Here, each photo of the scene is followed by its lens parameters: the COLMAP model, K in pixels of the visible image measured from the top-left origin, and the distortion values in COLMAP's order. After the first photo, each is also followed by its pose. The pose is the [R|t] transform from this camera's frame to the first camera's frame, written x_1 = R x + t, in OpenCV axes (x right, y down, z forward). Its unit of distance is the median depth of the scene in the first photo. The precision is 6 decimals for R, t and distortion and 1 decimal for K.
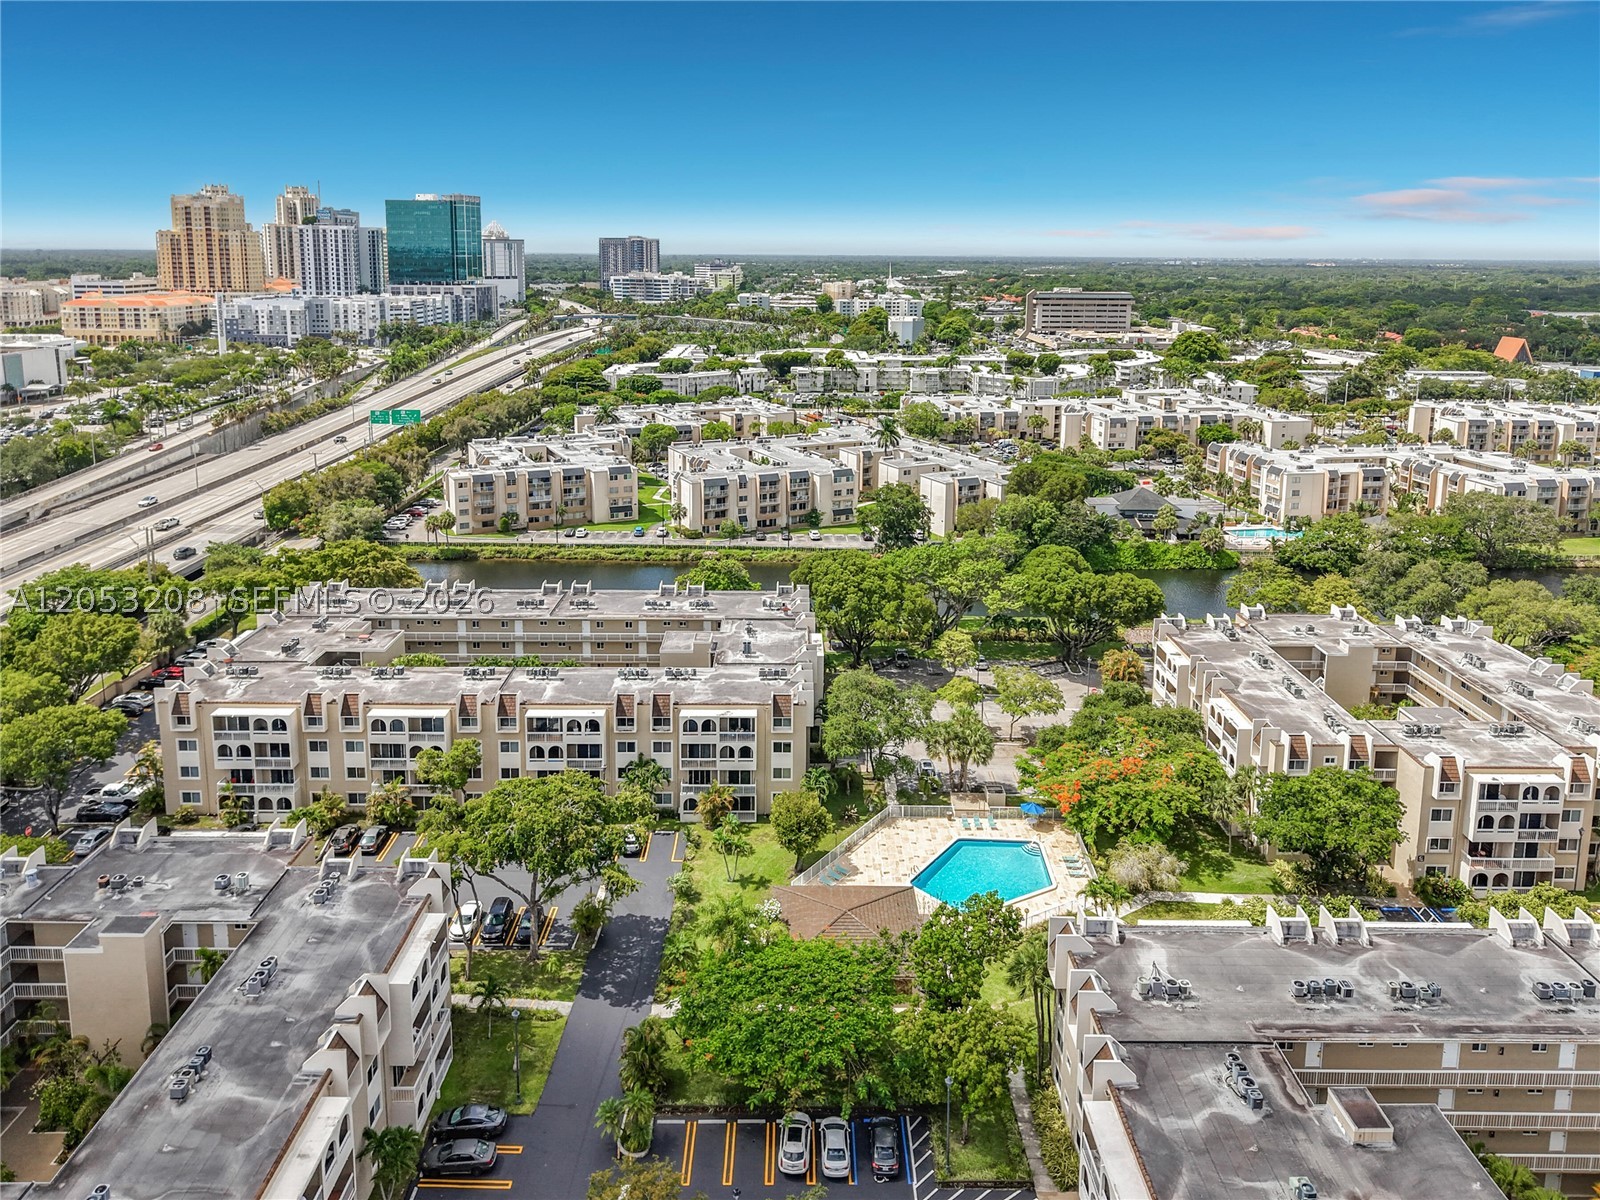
lens RADIAL K [[1124.2, 0, 810.3], [0, 1124.2, 422.4], [0, 0, 1]] dist [0.011146, -0.019199]
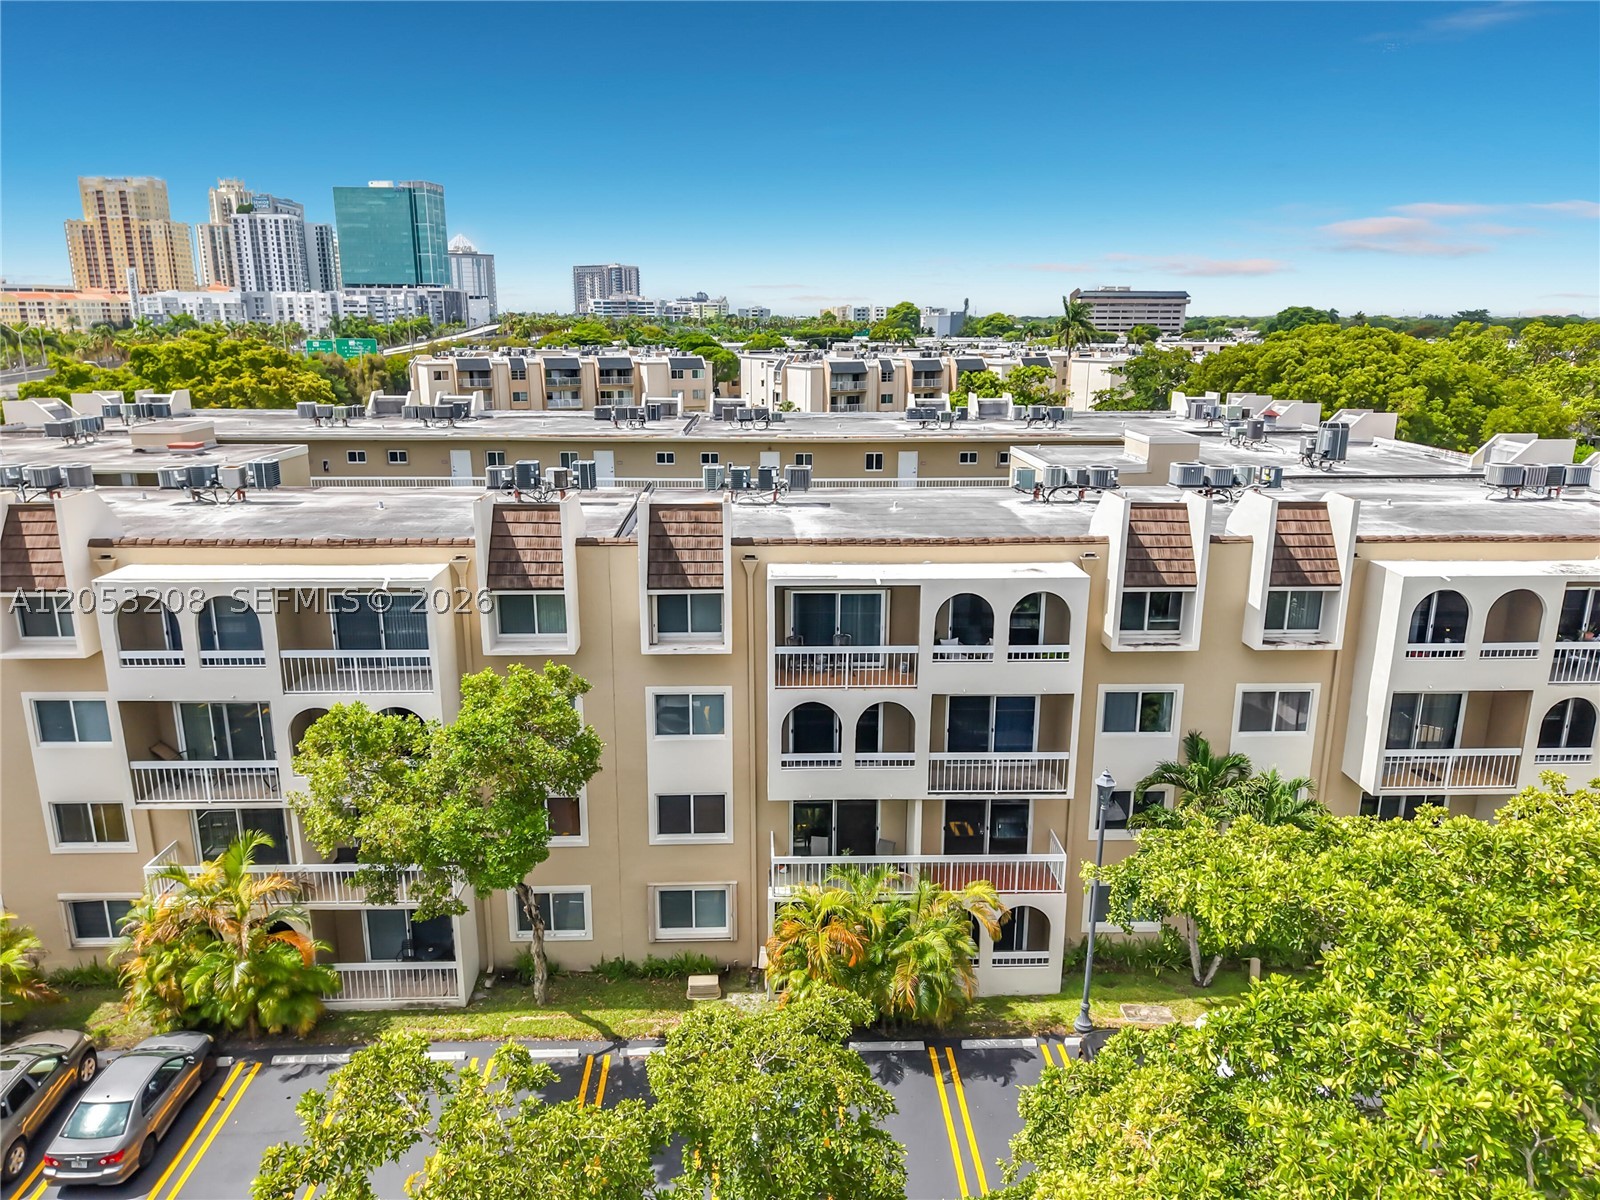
lens RADIAL K [[1106.9, 0, 800.0], [0, 1106.9, 600.0], [0, 0, 1]] dist [0.003511, -0.003046]
pose [[0.999770, -0.012424, 0.017499, -0.120626], [0.010608, 0.994903, 0.100273, 0.116405], [-0.018656, -0.100065, 0.994806, 0.369020]]
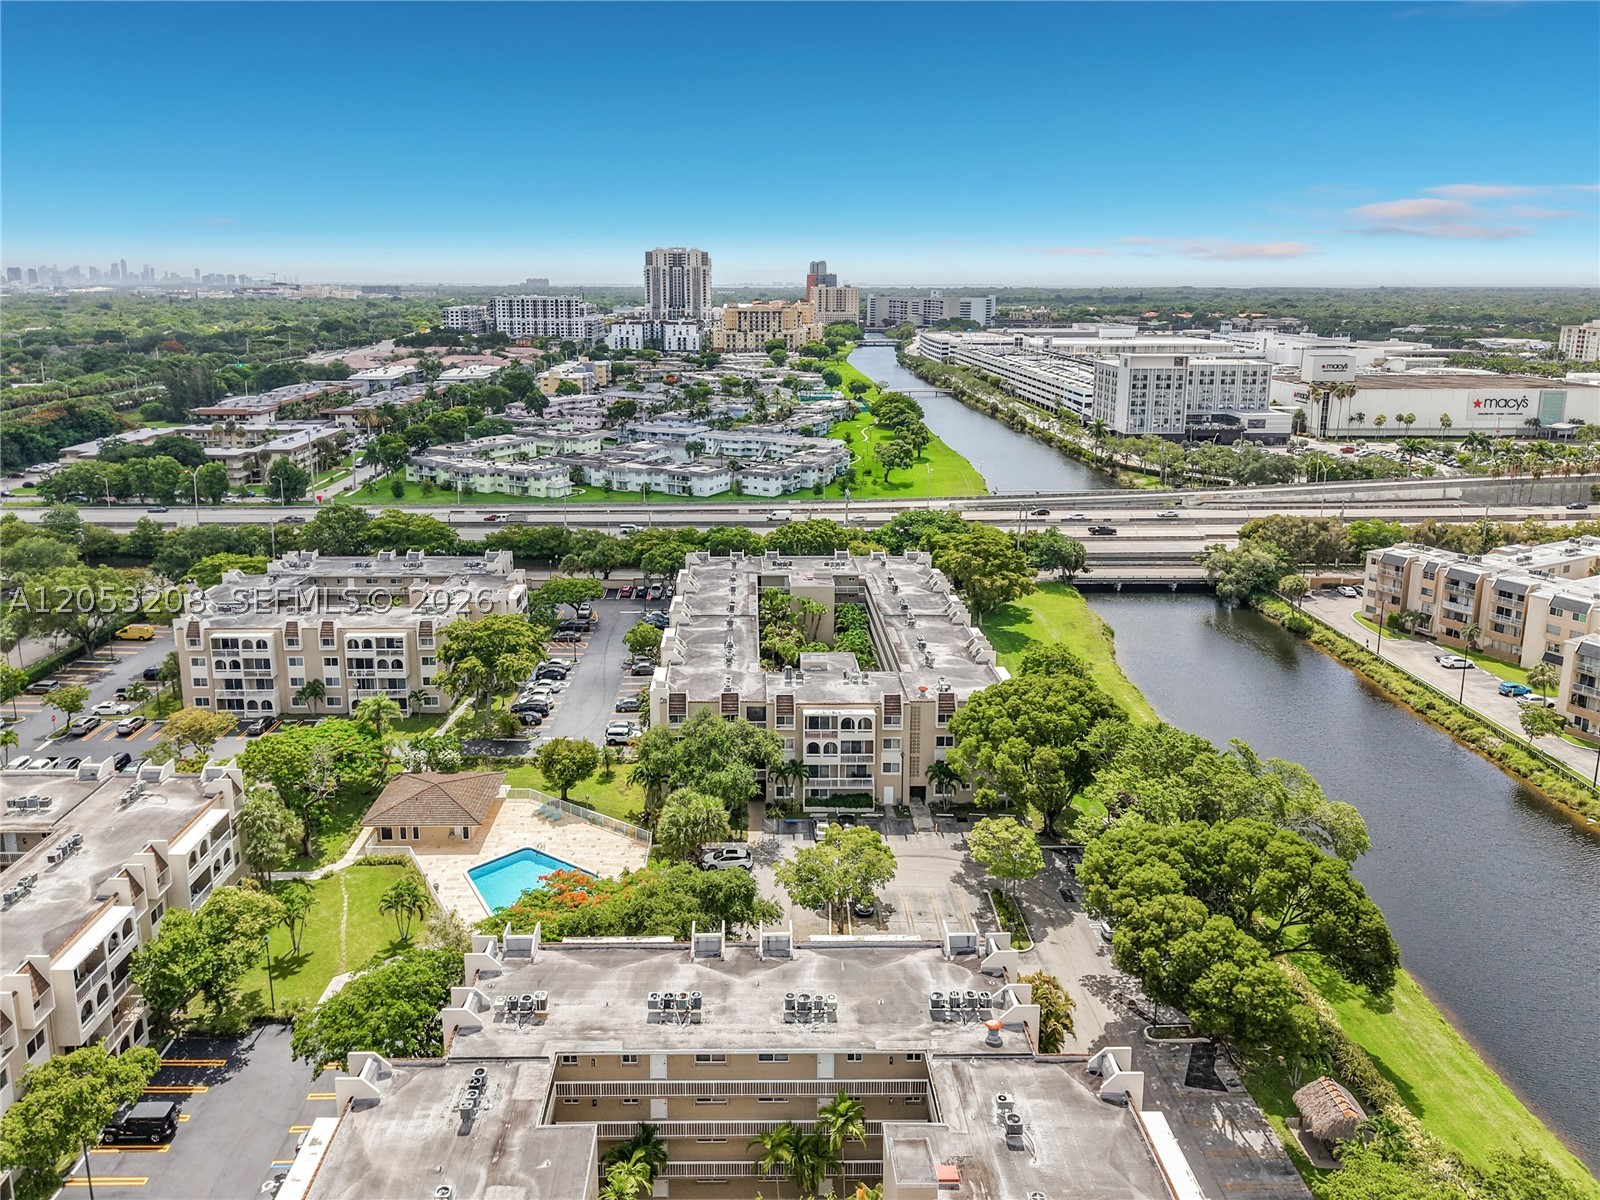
lens RADIAL K [[1112.0, 0, 756.2], [0, 1112.0, 498.4], [0, 0, 1]] dist [0.021657, -0.006841]
pose [[-0.012808, 0.177842, -0.983976, 0.491065], [-0.145790, 0.973208, 0.177794, -0.068060], [0.989233, 0.145731, 0.013463, 0.513602]]
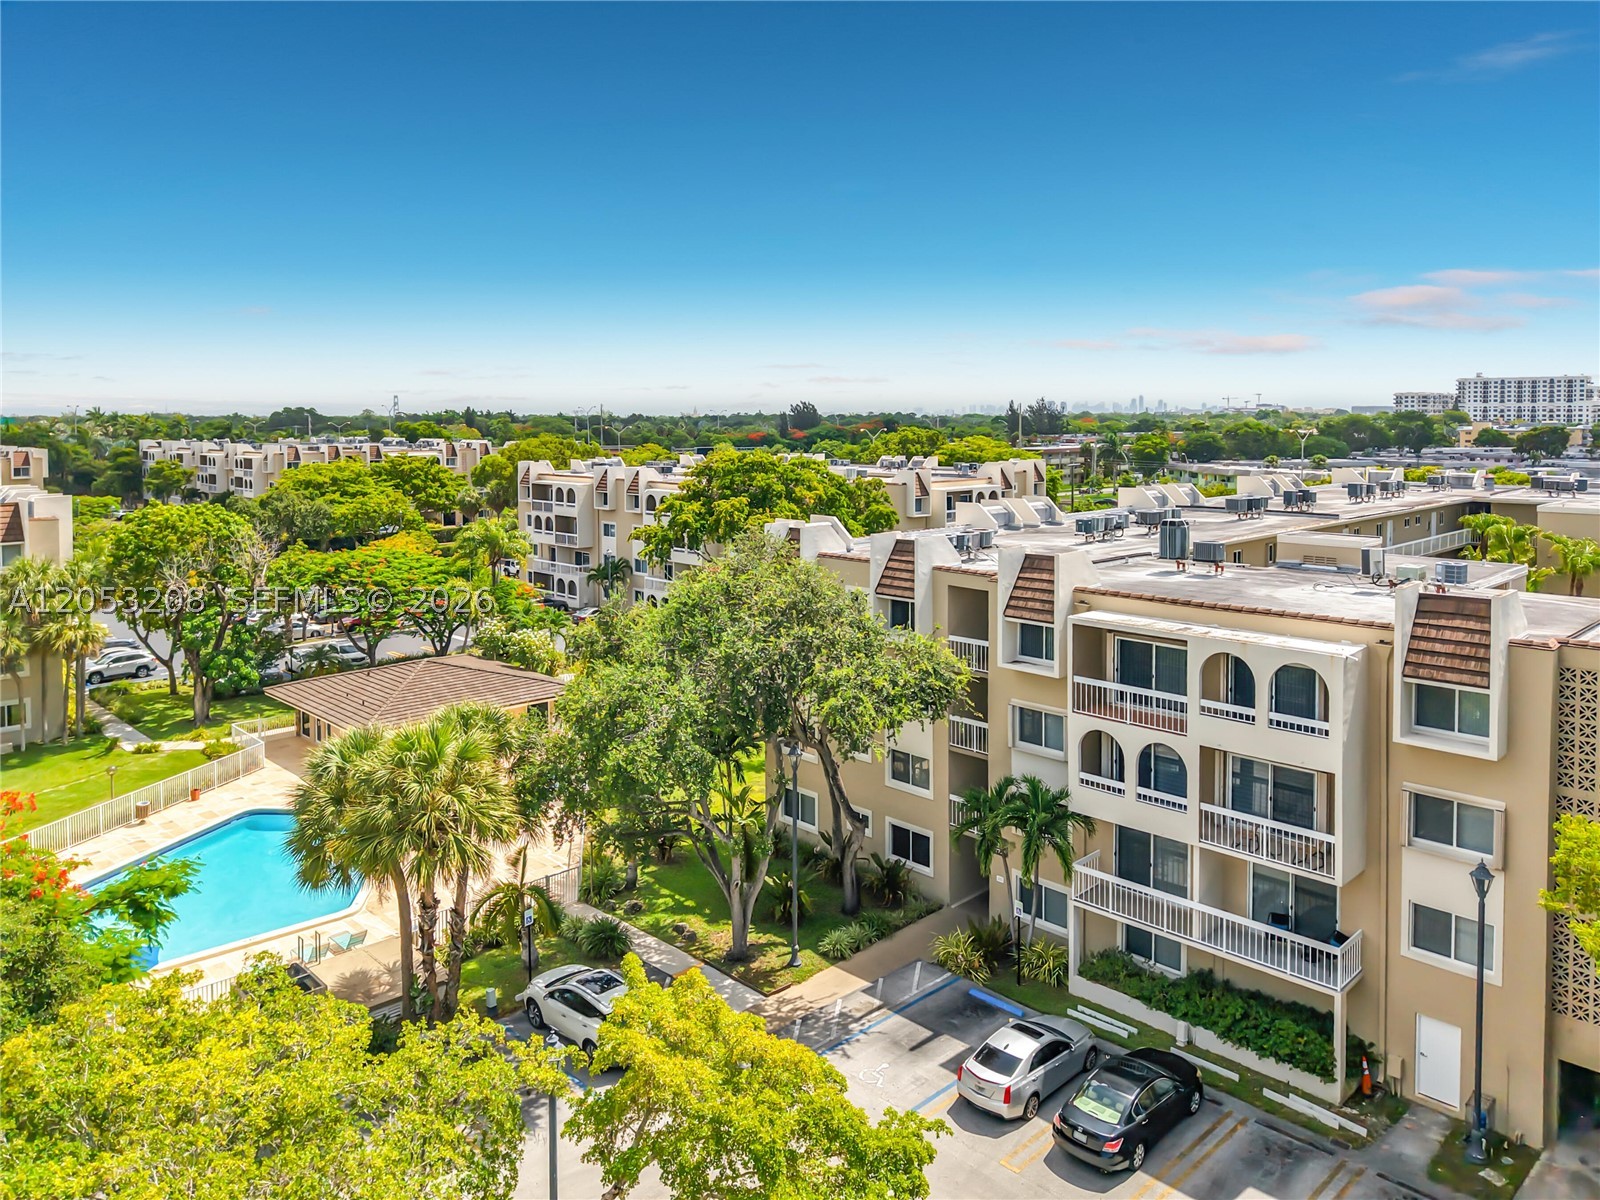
lens RADIAL K [[1111.0, 0, 793.3], [0, 1111.0, 477.7], [0, 0, 1]] dist [0.046364, -0.069860]
pose [[-0.734533, 0.025301, -0.678101, 0.126508], [-0.101378, 0.983998, 0.146530, 0.081538], [0.670957, 0.176376, -0.720214, 0.631330]]
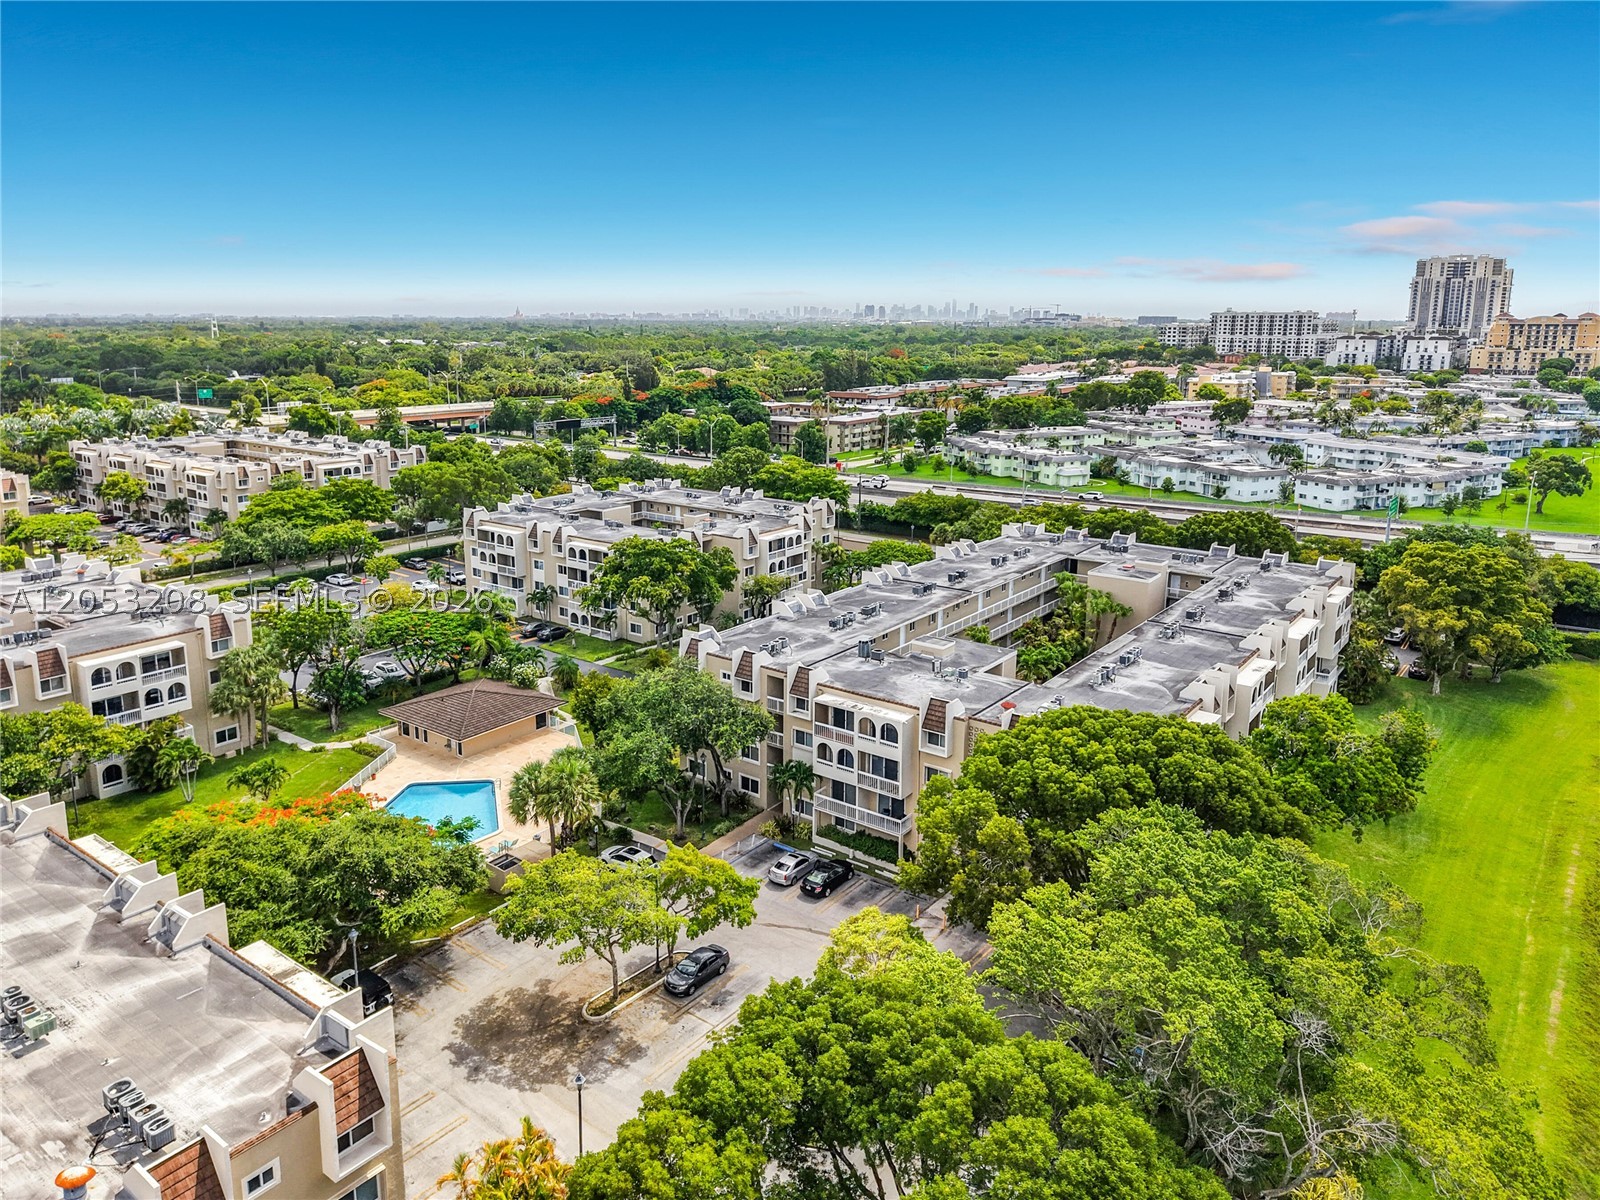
lens RADIAL K [[1080.2, 0, 797.9], [0, 1080.2, 546.3], [0, 0, 1]] dist [0.029694, -0.032996]
pose [[-0.617573, 0.148522, -0.772363, 0.265615], [-0.120388, 0.952586, 0.279439, -0.025514], [0.777246, 0.265557, -0.570411, 0.734854]]
